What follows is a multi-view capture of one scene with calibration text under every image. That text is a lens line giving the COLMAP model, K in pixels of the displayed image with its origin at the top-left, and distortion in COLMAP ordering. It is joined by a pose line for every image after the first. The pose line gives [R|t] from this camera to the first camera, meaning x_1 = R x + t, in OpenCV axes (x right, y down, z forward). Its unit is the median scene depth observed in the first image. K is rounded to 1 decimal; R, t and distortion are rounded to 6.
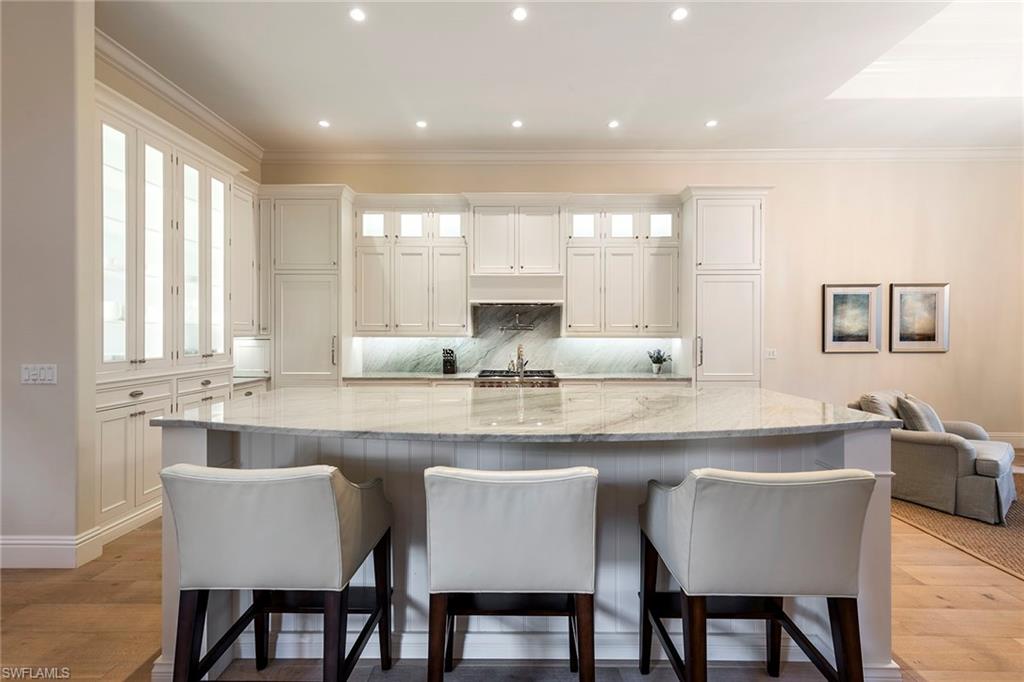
lens RADIAL K [[424.6, 0, 512.2], [0, 424.6, 333.6], [0, 0, 1]] dist [0.001165, 0.000178]
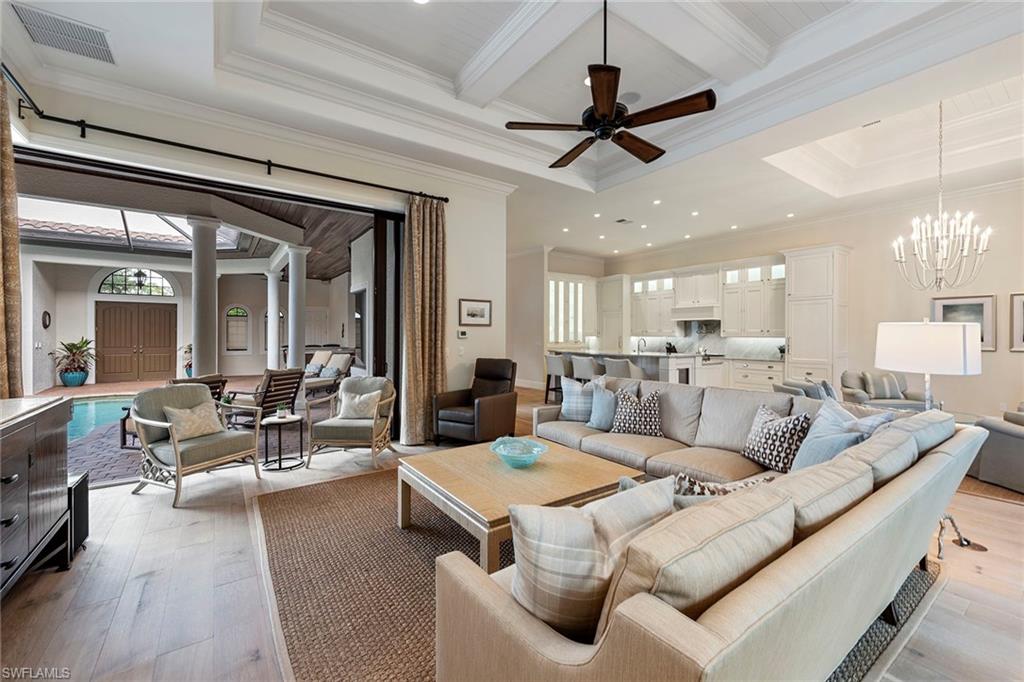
lens RADIAL K [[417.9, 0, 510.0], [0, 417.9, 338.8], [0, 0, 1]] dist [0.010845, -0.000033]
pose [[0.576204, 0.008532, -0.817261, 1.111302], [-0.002325, 0.999959, 0.008800, 0.001930], [0.817302, -0.003170, 0.576200, -0.851288]]
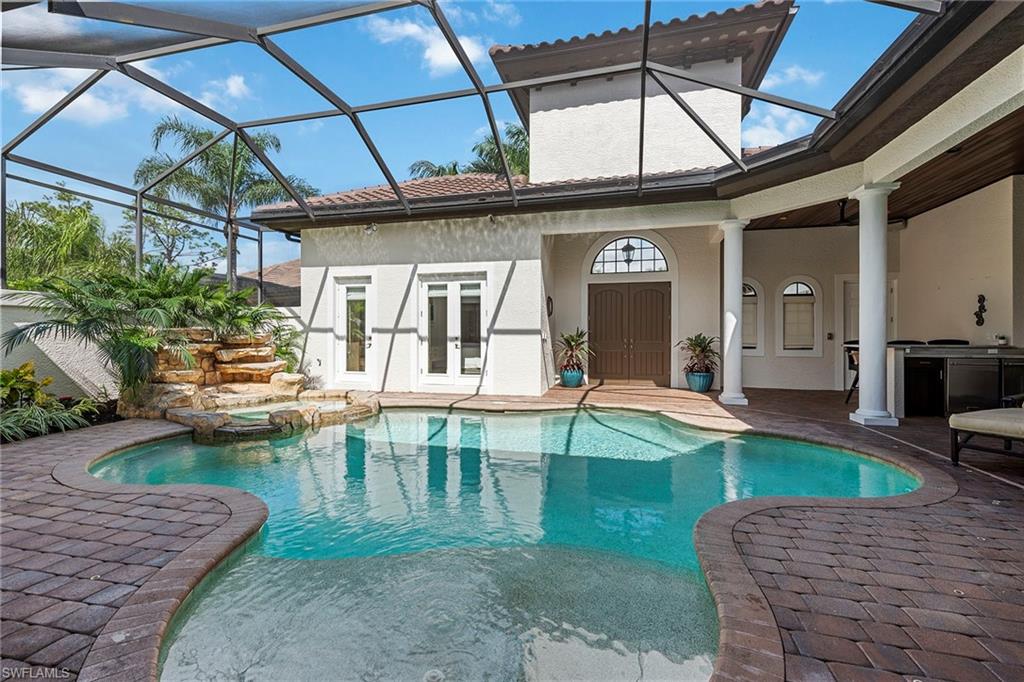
lens RADIAL K [[439.2, 0, 513.8], [0, 439.2, 336.5], [0, 0, 1]] dist [0.001351, -0.000494]
pose [[-0.243044, -0.003847, -0.970008, -0.228691], [-0.002901, 0.999991, -0.003239, 0.067717], [0.970011, 0.002027, -0.243053, -1.254976]]
